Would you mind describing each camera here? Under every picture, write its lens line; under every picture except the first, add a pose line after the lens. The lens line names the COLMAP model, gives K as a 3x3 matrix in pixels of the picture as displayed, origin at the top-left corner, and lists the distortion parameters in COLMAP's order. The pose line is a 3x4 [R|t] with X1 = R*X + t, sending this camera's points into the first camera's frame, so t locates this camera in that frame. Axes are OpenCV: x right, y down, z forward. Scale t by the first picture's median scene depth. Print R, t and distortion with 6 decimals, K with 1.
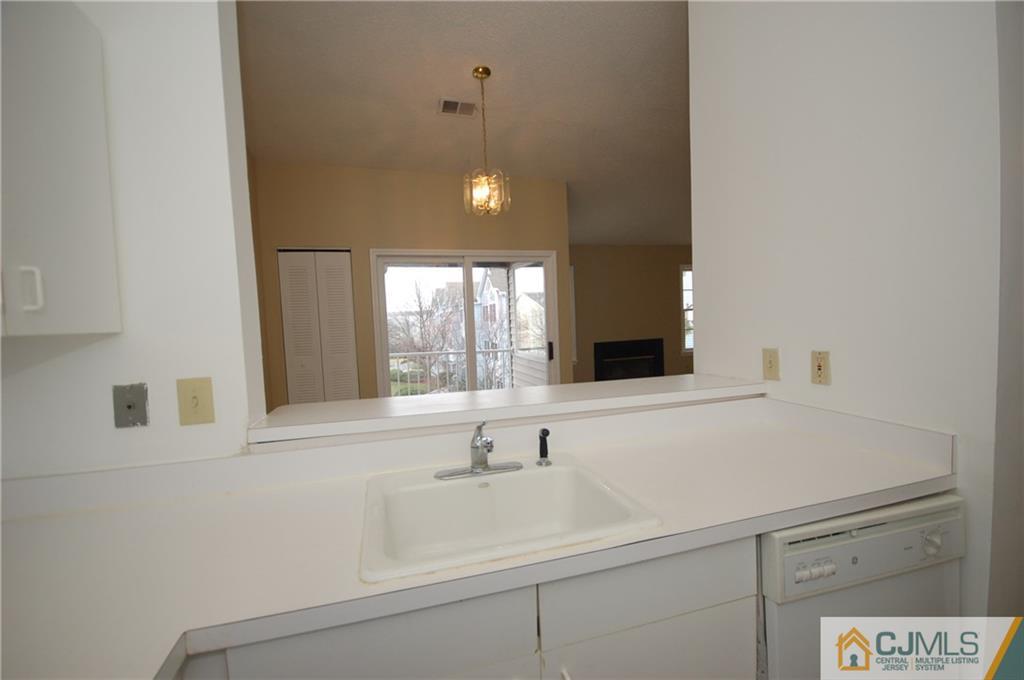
lens RADIAL K [[455.9, 0, 517.3], [0, 455.9, 345.2], [0, 0, 1]] dist [-0.000500, -0.000382]
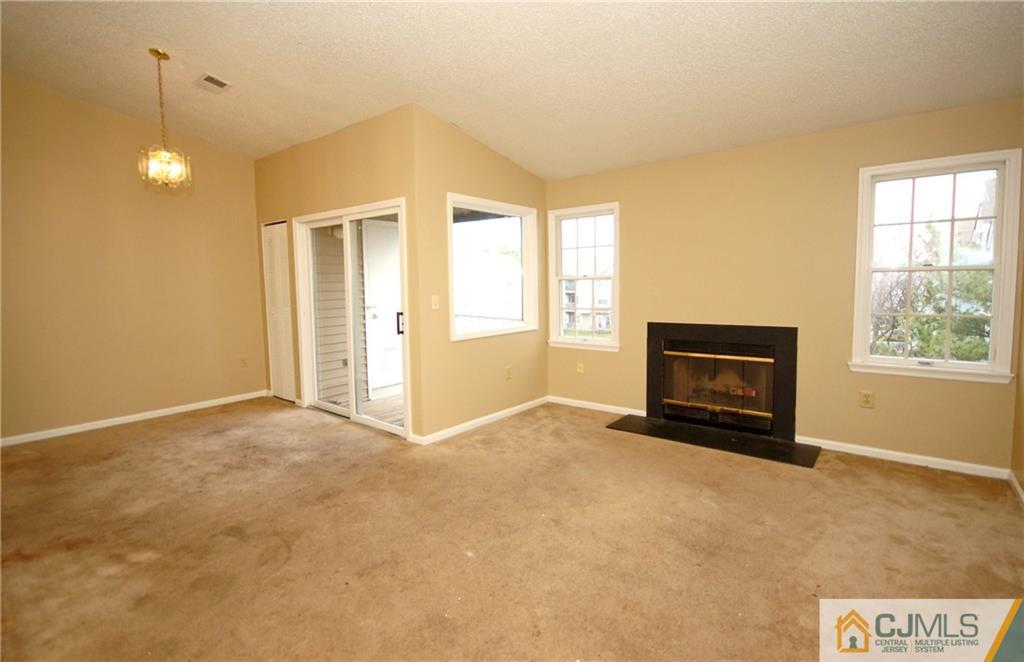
lens RADIAL K [[474.4, 0, 499.8], [0, 474.4, 319.8], [0, 0, 1]] dist [0.000811, -0.007154]
pose [[0.548029, 0.094922, -0.831056, 1.905830], [-0.056527, 0.995472, 0.076425, -0.148500], [0.834547, 0.005094, 0.550913, 1.497018]]
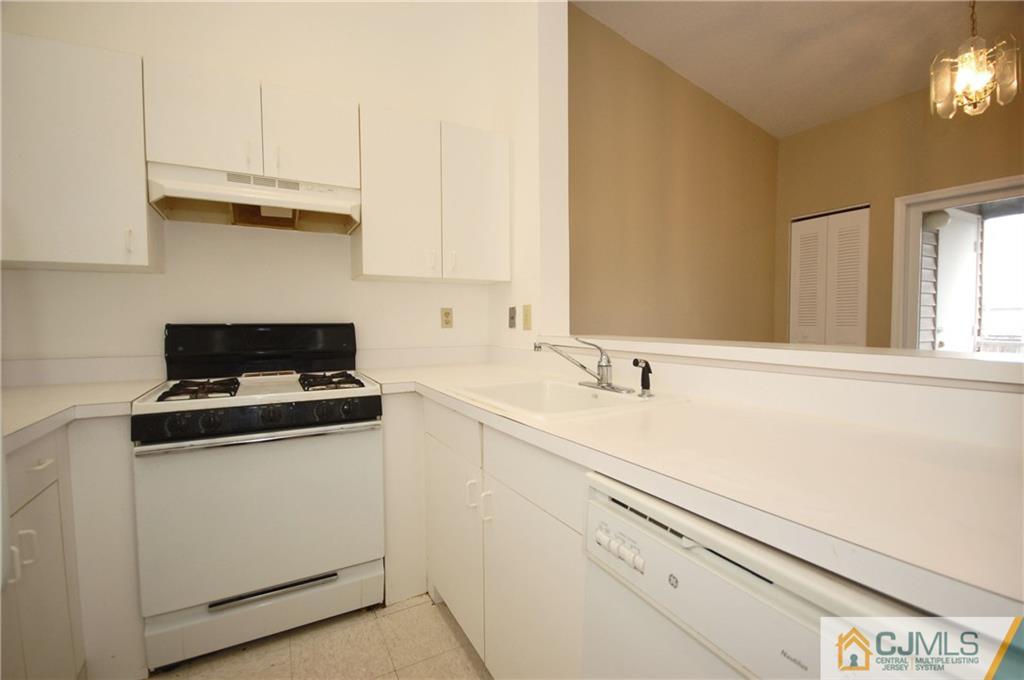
lens RADIAL K [[455.9, 0, 517.3], [0, 455.9, 345.2], [0, 0, 1]] dist [-0.000500, -0.000382]
pose [[0.212507, 0.082496, -0.973671, 0.648355], [-0.061100, 0.995602, 0.071019, 0.062108], [0.975248, 0.044399, 0.216613, 0.327611]]
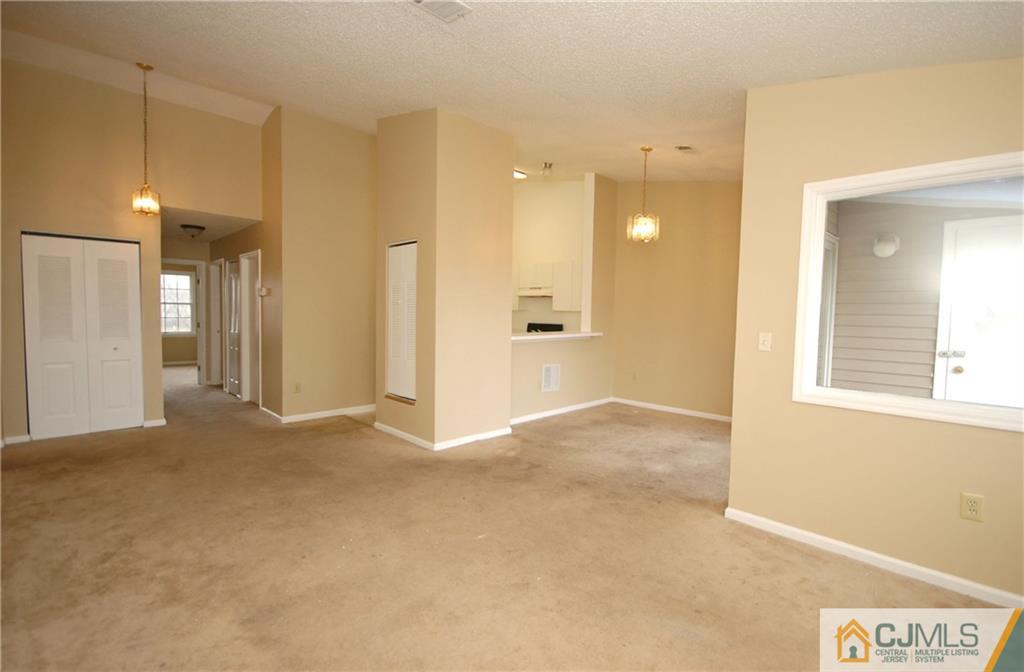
lens RADIAL K [[458.1, 0, 505.5], [0, 458.1, 334.9], [0, 0, 1]] dist [0.001869, 0.000172]
pose [[-0.892084, 0.040538, -0.450047, 1.491124], [-0.014759, 0.992822, 0.118685, -0.222308], [0.451628, 0.112519, -0.885083, 3.127407]]
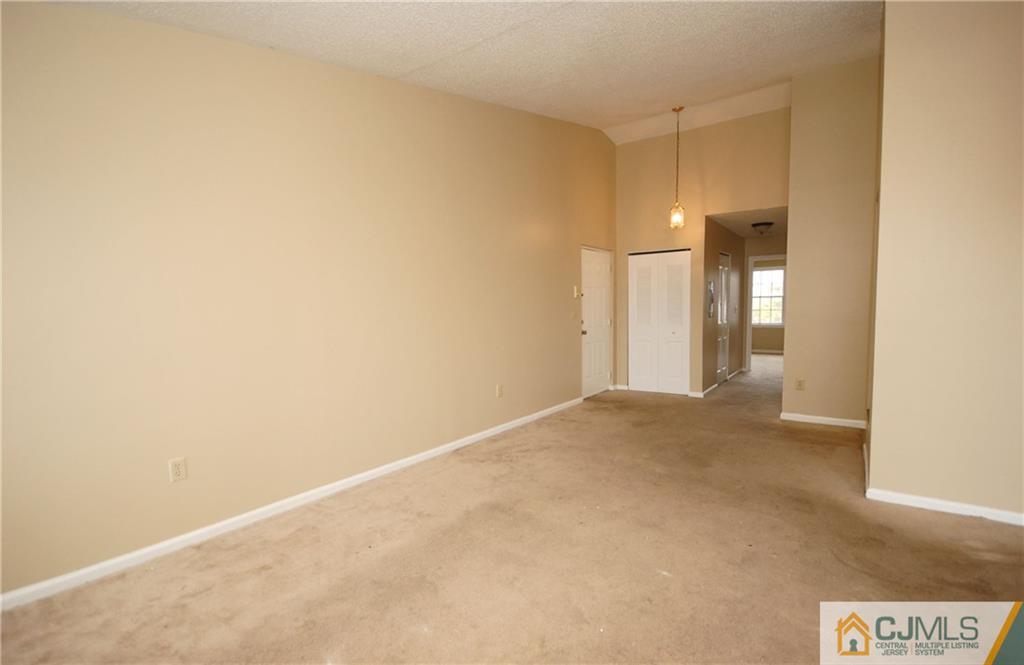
lens RADIAL K [[452.8, 0, 512.0], [0, 452.8, 332.5], [0, 0, 1]] dist [-0.000478, -0.000487]
pose [[-0.617763, -0.005343, 0.786346, 0.435864], [0.081068, 0.994216, 0.070443, -0.142881], [-0.782174, 0.107265, -0.613757, 2.859579]]
